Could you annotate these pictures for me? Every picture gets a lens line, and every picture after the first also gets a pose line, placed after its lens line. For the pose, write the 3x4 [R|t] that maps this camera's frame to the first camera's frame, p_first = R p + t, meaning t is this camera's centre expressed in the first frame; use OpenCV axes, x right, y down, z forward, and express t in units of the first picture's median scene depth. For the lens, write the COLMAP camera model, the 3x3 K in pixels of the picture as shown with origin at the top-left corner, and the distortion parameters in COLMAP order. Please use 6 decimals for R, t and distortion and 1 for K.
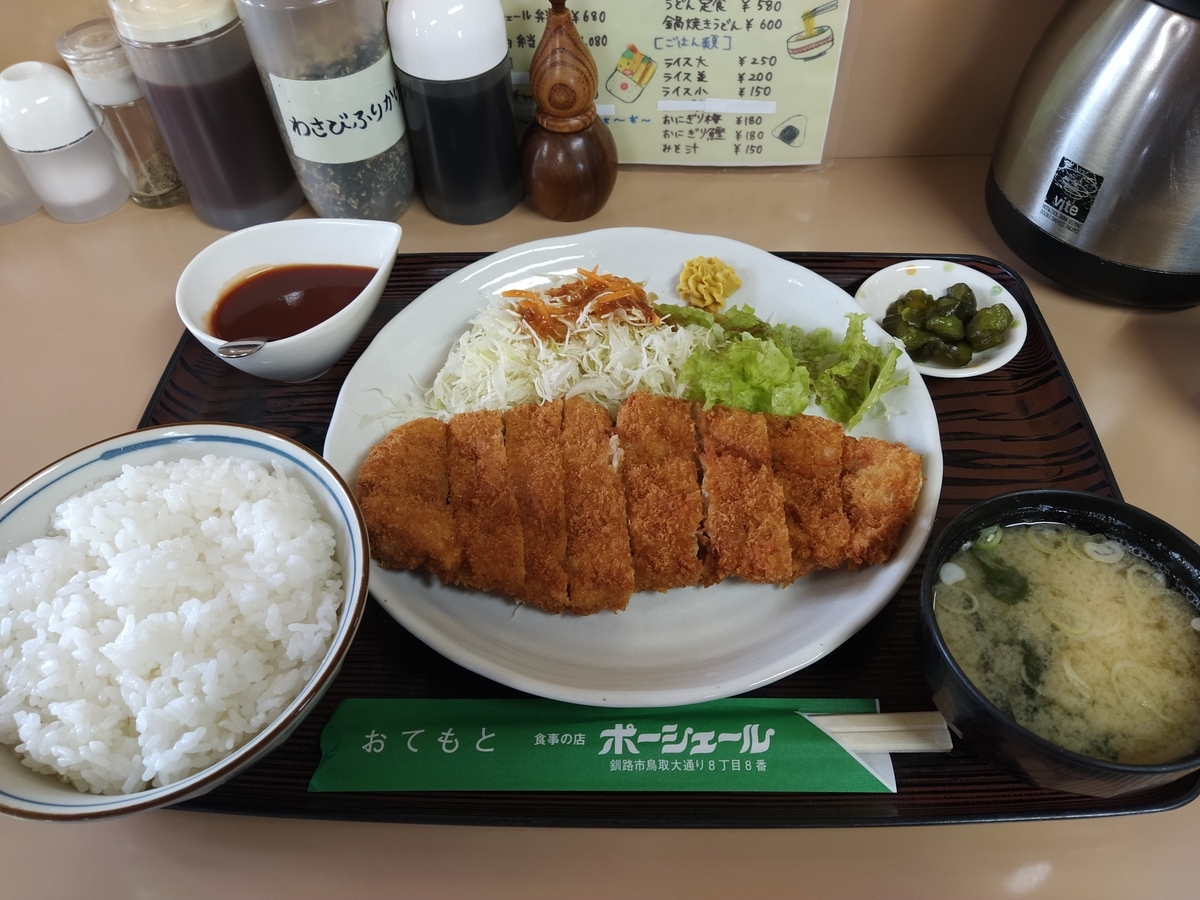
lens RADIAL K [[954.2, 0, 600.0], [0, 954.2, 450.0], [0, 0, 1]] dist [0.101223, -0.221249]
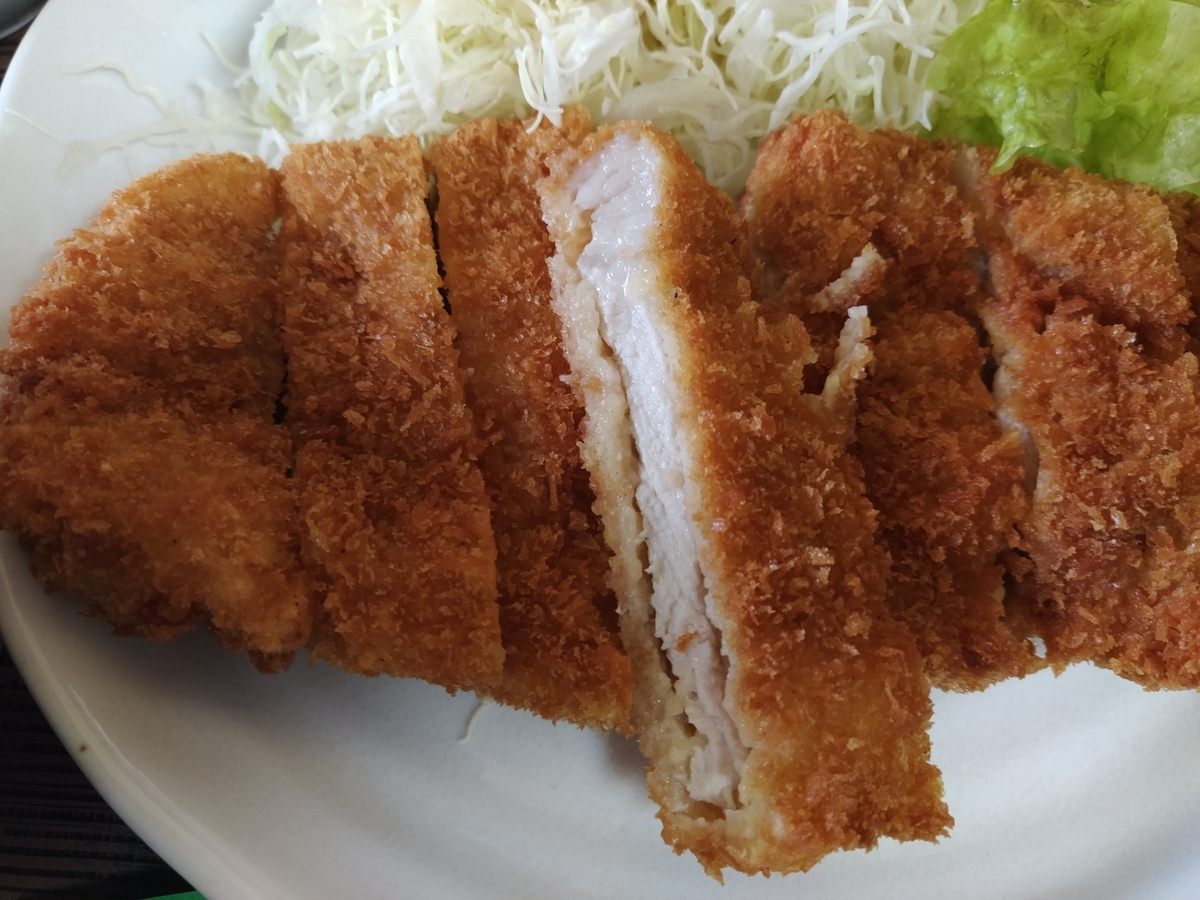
lens RADIAL K [[954.1, 0, 600.0], [0, 954.1, 450.0], [0, 0, 1]] dist [0.013619, -0.087470]
pose [[0.996261, 0.012836, 0.085437, -0.067099], [-0.038059, 0.952985, 0.300619, -0.043200], [-0.077561, -0.302746, 0.949910, 0.632445]]
